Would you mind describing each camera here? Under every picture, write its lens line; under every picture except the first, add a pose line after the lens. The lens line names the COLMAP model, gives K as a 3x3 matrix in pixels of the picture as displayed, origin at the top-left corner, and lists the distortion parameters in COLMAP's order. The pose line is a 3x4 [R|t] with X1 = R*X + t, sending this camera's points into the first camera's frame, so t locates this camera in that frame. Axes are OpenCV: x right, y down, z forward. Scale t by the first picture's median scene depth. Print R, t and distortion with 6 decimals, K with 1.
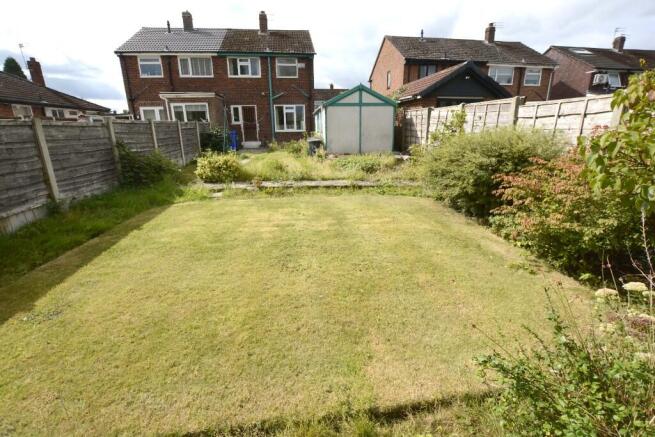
lens RADIAL K [[291.3, 0, 327.5], [0, 291.3, 218.5], [0, 0, 1]] dist [-0.035689, 0.007621]
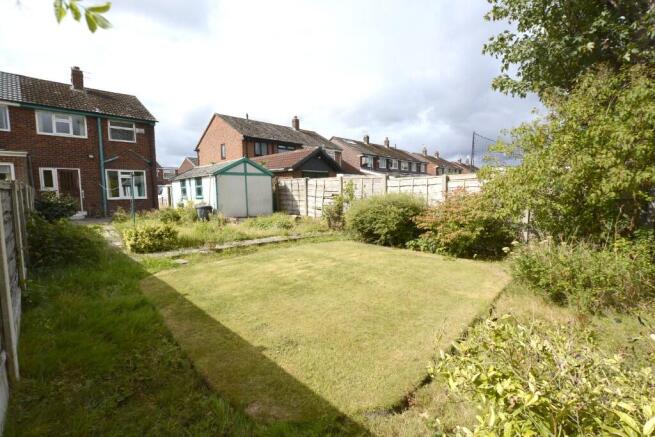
lens RADIAL K [[291.3, 0, 327.5], [0, 291.3, 218.5], [0, 0, 1]] dist [-0.035689, 0.007621]
pose [[0.782519, -0.059481, 0.619779, -0.248792], [0.191504, 0.970165, -0.148682, 0.006674], [-0.592444, 0.235036, 0.770564, -0.024205]]
